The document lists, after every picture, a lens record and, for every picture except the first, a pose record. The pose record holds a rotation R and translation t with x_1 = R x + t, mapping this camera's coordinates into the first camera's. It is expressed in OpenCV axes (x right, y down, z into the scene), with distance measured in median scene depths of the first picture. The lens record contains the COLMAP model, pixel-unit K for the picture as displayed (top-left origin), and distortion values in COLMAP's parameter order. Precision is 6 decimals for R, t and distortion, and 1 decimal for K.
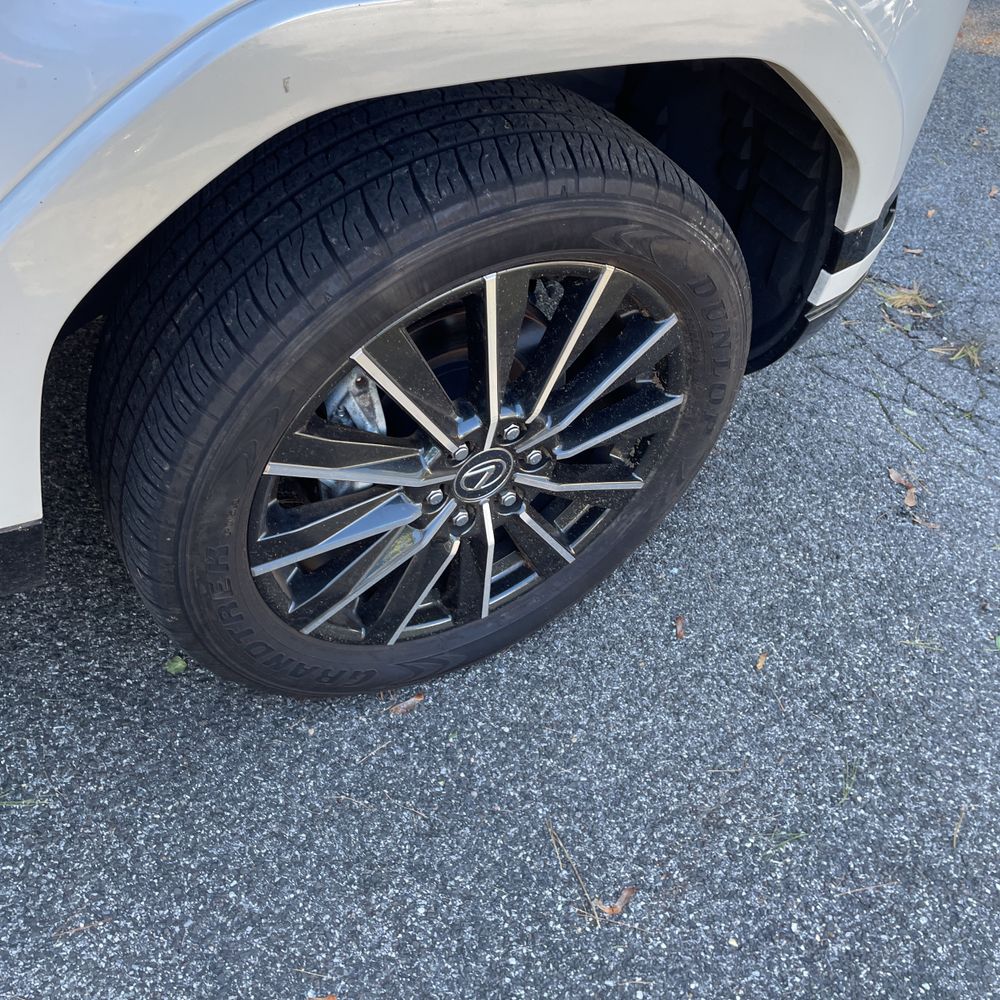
lens RADIAL K [[1008.6, 0, 518.6], [0, 1008.6, 507.0], [0, 0, 1]] dist [0.103489, -0.159898]
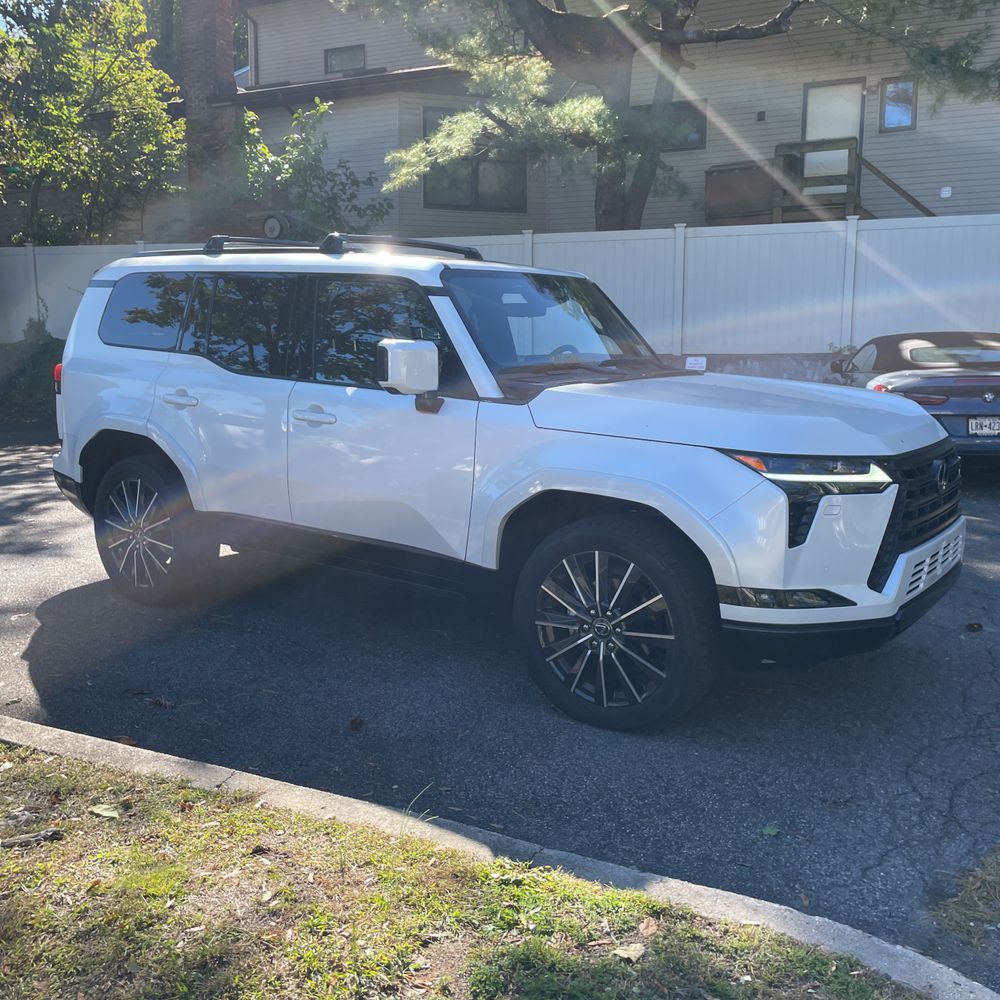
lens RADIAL K [[1005.0, 0, 500.0], [0, 1005.0, 500.0], [0, 0, 1]] dist [0.083297, -0.102468]
pose [[0.398083, 0.048131, -0.916086, 2.481499], [-0.638433, 0.731633, -0.238990, 0.576306], [0.658736, 0.679997, 0.321979, -0.425472]]
